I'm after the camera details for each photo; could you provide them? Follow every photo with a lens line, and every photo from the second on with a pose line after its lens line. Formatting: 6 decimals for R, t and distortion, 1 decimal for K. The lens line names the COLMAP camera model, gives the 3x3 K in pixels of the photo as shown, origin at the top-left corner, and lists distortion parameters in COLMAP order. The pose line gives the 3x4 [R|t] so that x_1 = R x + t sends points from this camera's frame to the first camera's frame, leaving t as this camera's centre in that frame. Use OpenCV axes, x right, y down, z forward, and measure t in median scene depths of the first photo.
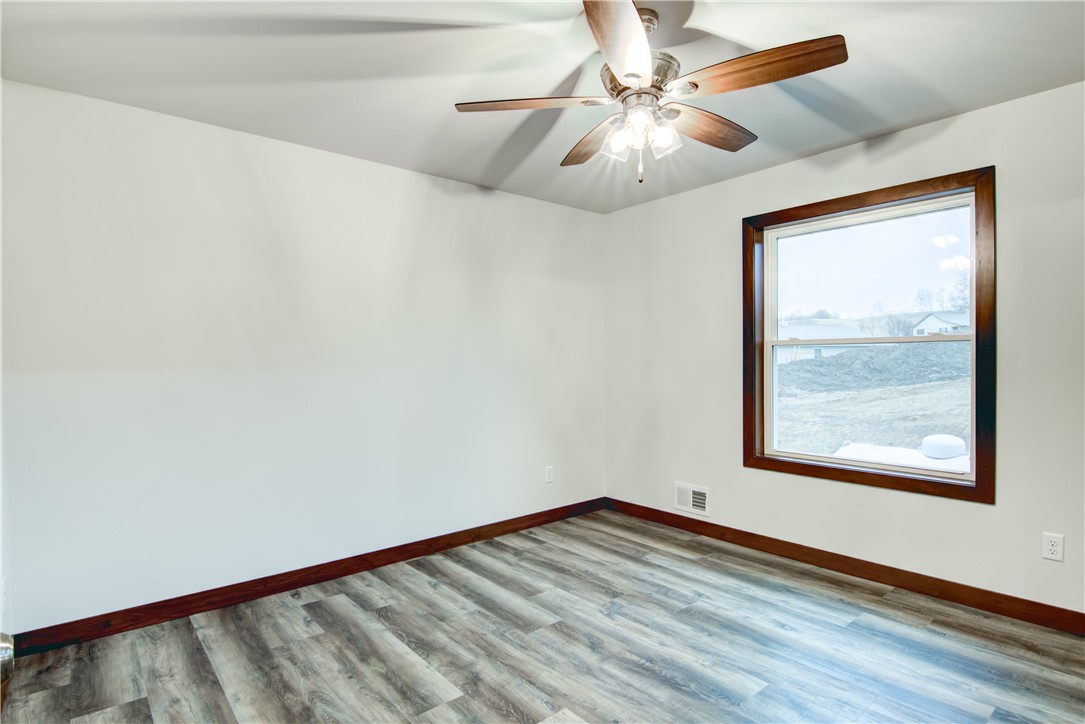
lens RADIAL K [[560.4, 0, 540.2], [0, 560.4, 366.7], [0, 0, 1]] dist [-0.003069, -0.009559]
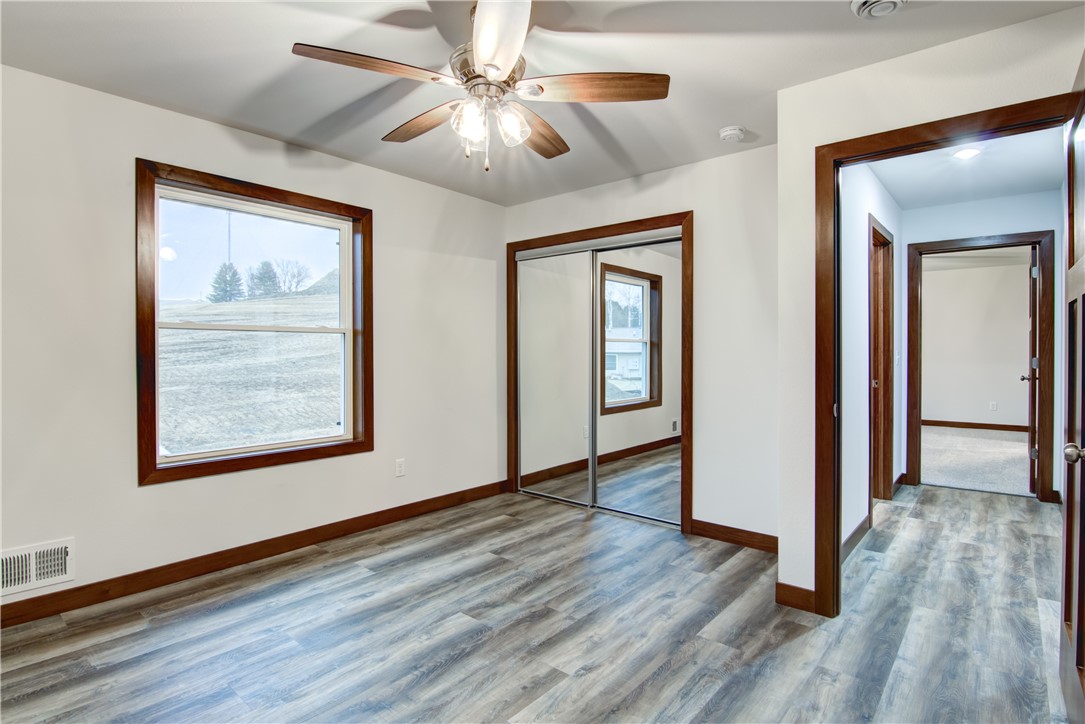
lens RADIAL K [[560.4, 0, 561.1], [0, 560.4, 354.9], [0, 0, 1]] dist [-0.003069, -0.009559]
pose [[-0.193342, -0.017200, 0.980981, -0.625592], [-0.006402, 0.999847, 0.016269, -0.022687], [-0.981110, -0.003135, -0.193423, 0.750921]]
